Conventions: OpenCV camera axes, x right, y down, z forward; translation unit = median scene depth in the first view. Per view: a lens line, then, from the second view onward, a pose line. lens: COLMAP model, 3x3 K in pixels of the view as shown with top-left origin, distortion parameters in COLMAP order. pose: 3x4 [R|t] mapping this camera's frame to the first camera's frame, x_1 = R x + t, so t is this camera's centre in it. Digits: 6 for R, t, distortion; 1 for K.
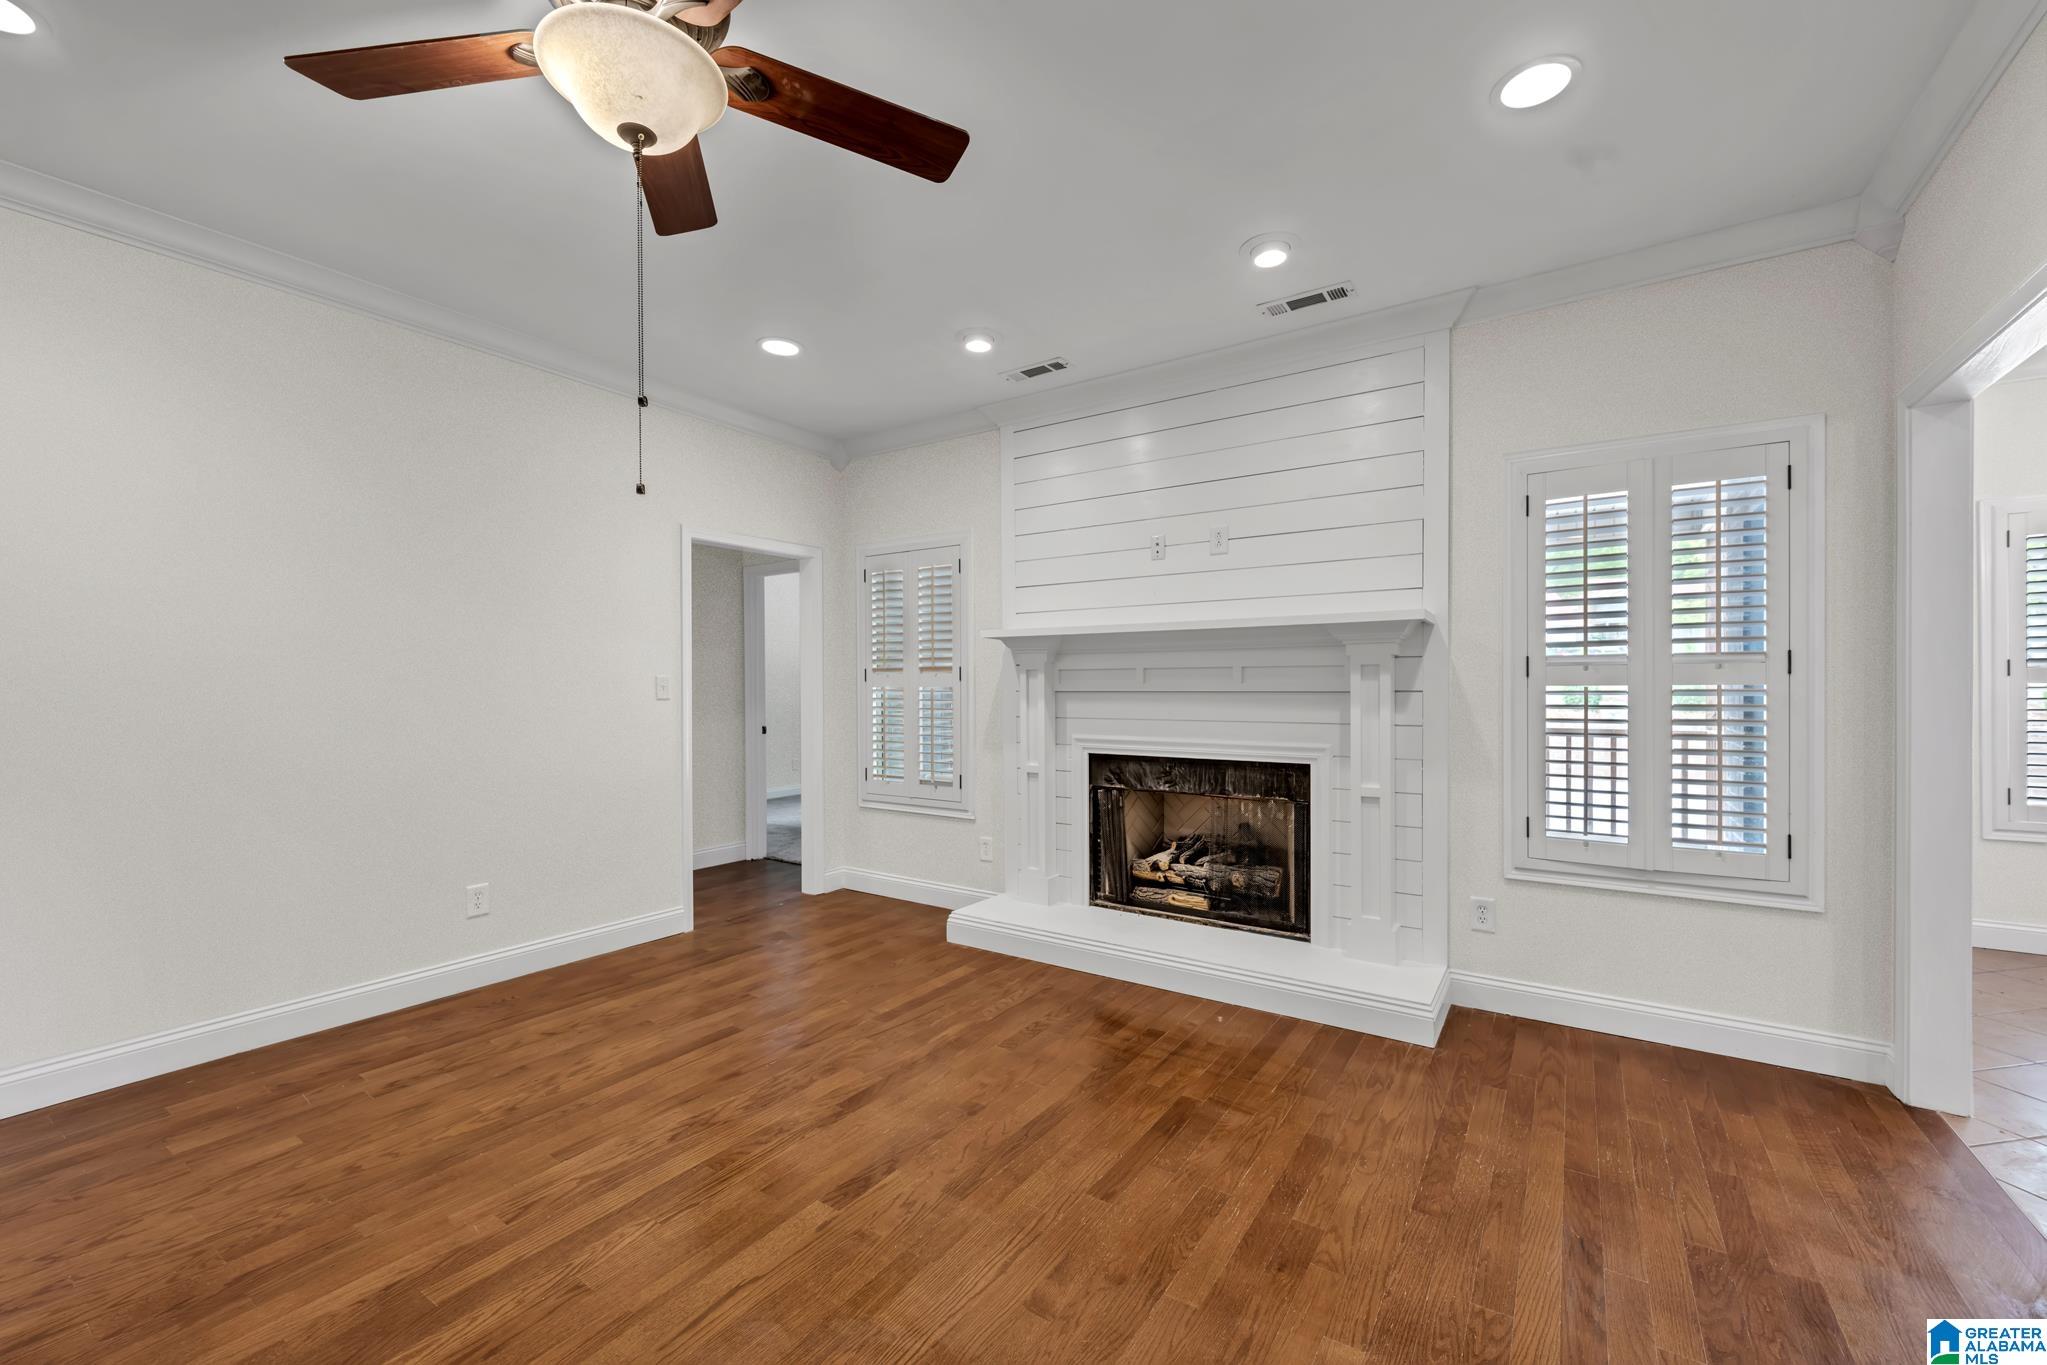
lens RADIAL K [[824.0, 0, 1018.9], [0, 824.0, 690.0], [0, 0, 1]] dist [-0.000657, -0.000009]
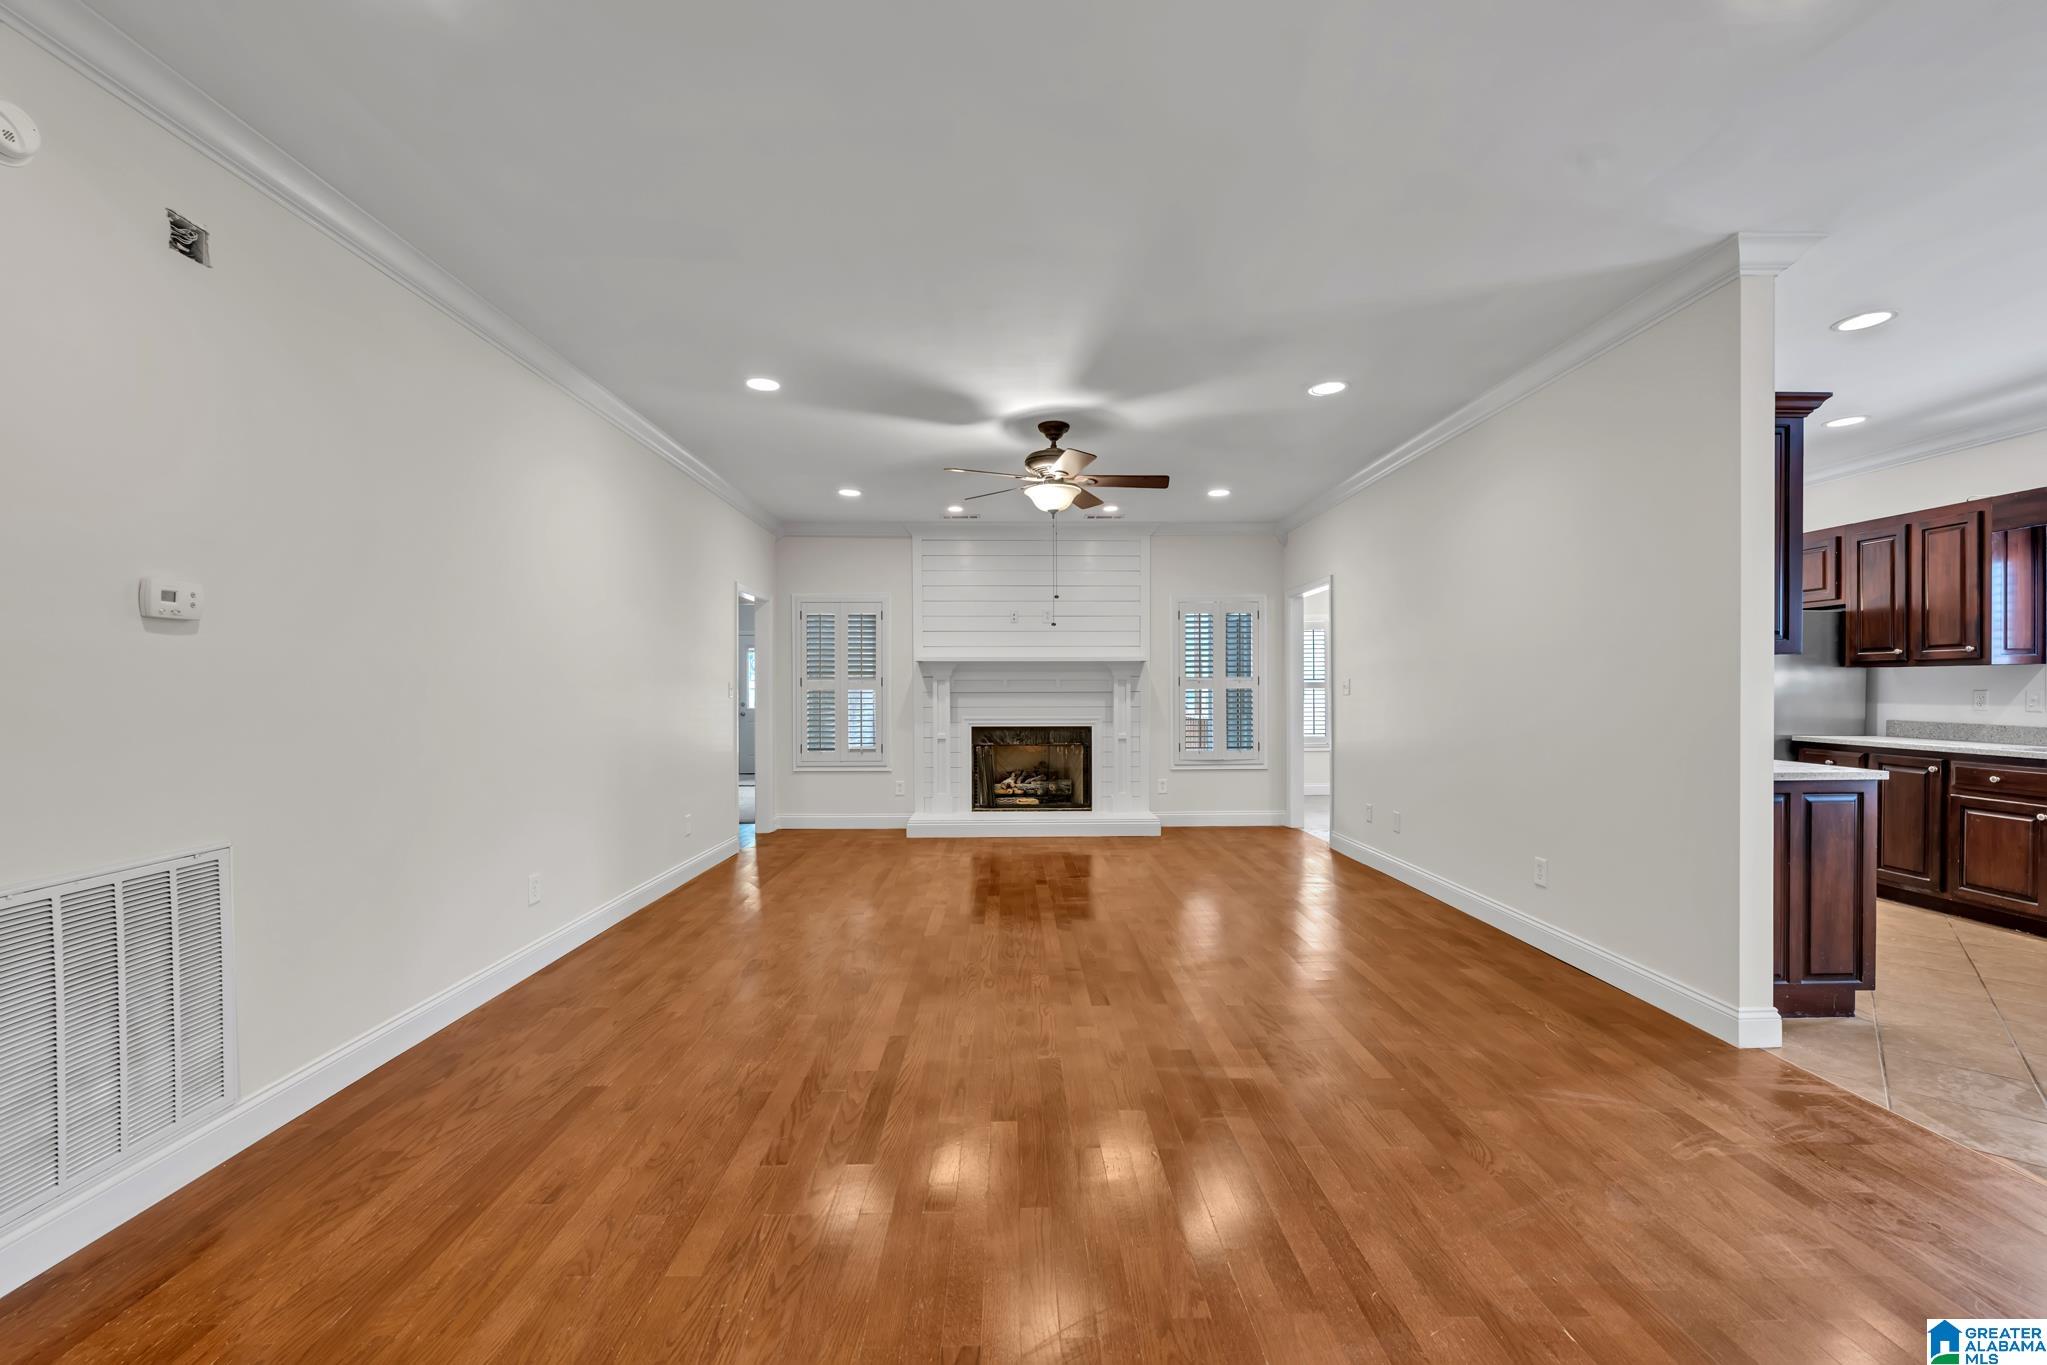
lens RADIAL K [[824.0, 0, 1018.9], [0, 824.0, 690.0], [0, 0, 1]] dist [-0.000657, -0.000009]
pose [[0.811232, 0.002629, 0.584719, -0.930519], [0.001943, 0.999972, -0.007192, 0.010683], [-0.584722, 0.006970, 0.811204, -0.544158]]
